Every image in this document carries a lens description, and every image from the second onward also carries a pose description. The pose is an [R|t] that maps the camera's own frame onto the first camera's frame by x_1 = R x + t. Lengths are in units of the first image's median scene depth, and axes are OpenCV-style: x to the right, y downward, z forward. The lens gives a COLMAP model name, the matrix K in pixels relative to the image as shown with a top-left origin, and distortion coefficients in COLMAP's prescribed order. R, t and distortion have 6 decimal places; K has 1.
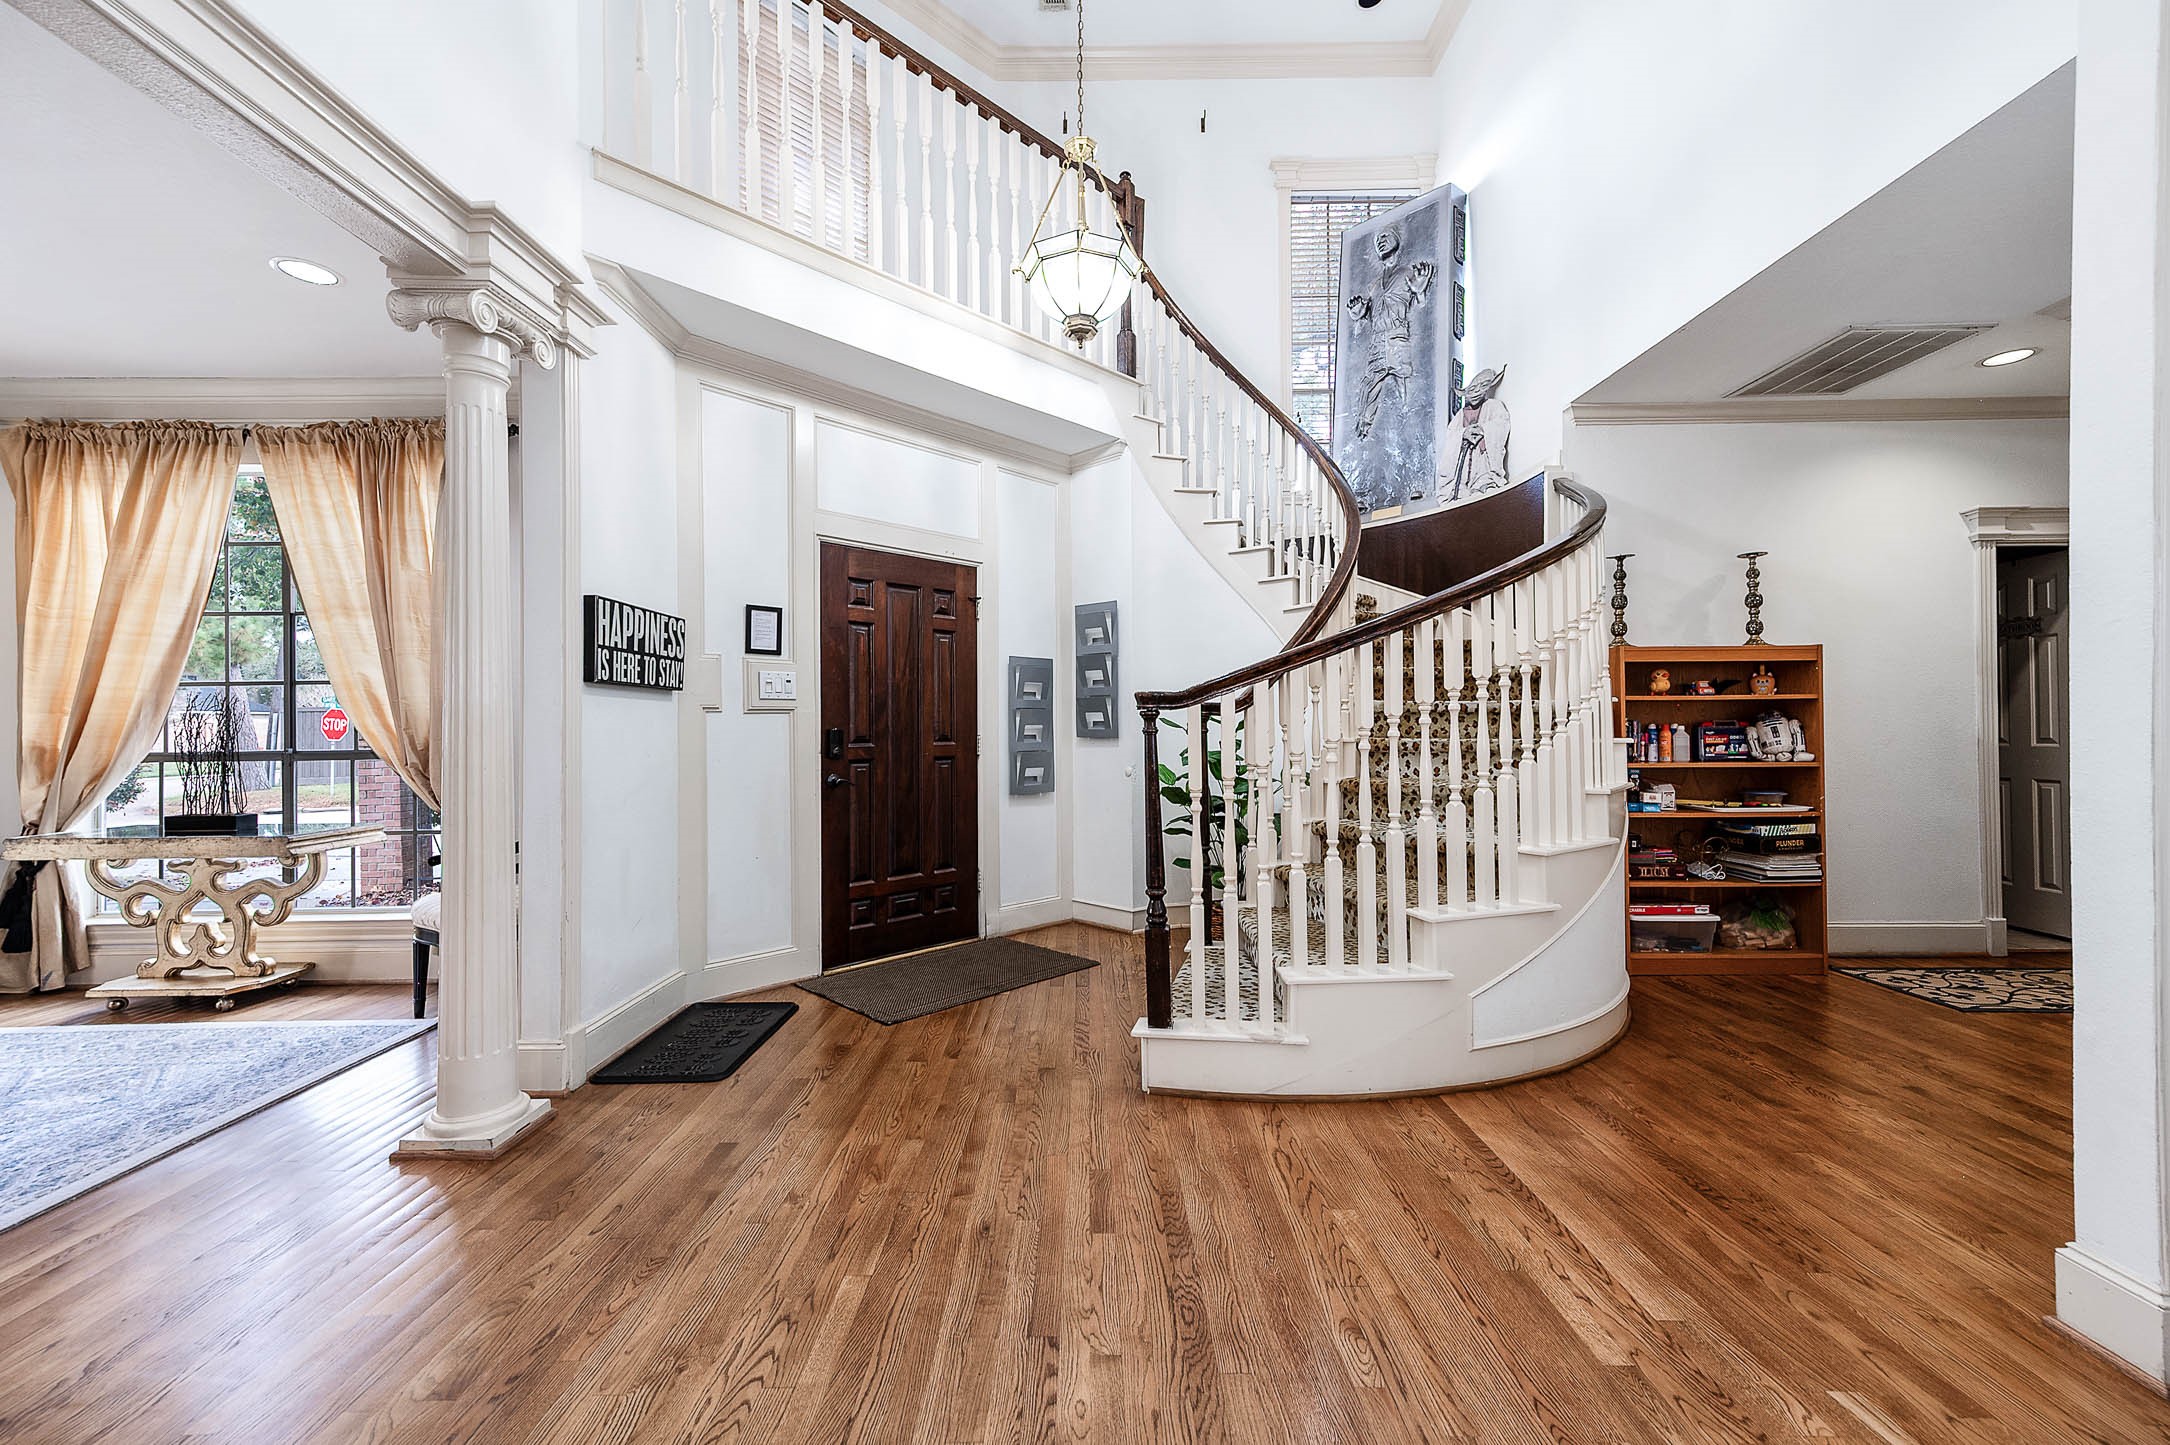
lens RADIAL K [[861.3, 0, 1083.7], [0, 861.3, 728.9], [0, 0, 1]] dist [0.013821, -0.000104]
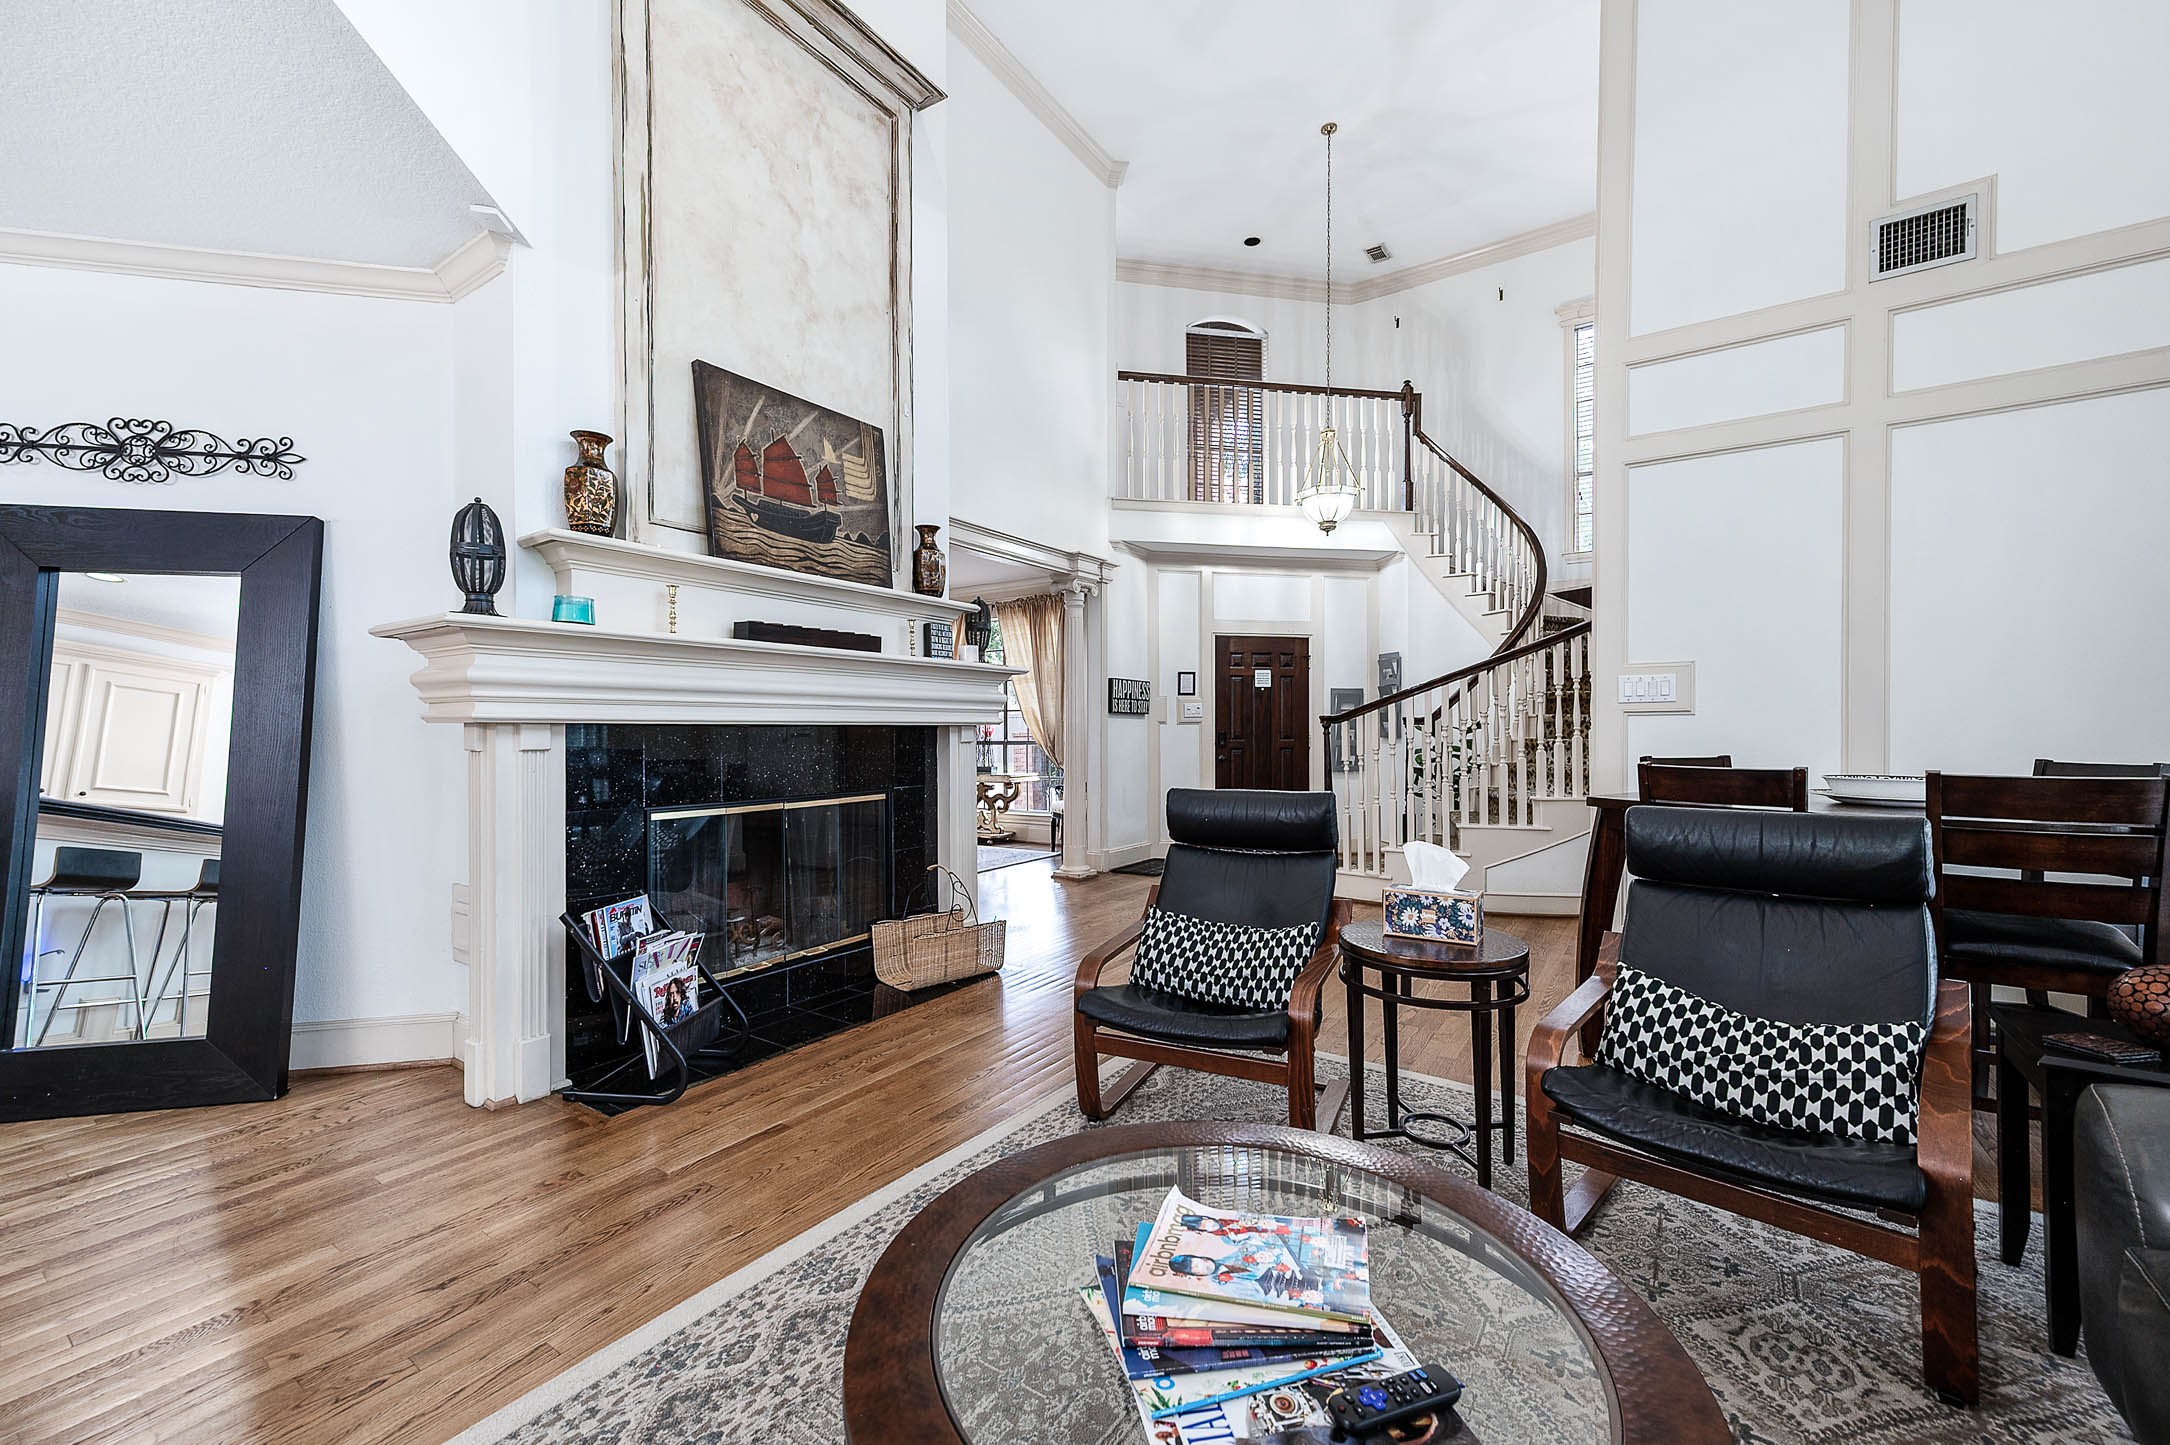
lens RADIAL K [[861.3, 0, 1084.6], [0, 861.3, 737.1], [0, 0, 1]] dist [0.013821, -0.000104]
pose [[0.832426, 0.005906, -0.554105, 0.557767], [0.000129, 0.999941, 0.010851, -0.009163], [0.554136, -0.009104, 0.832376, -0.830031]]
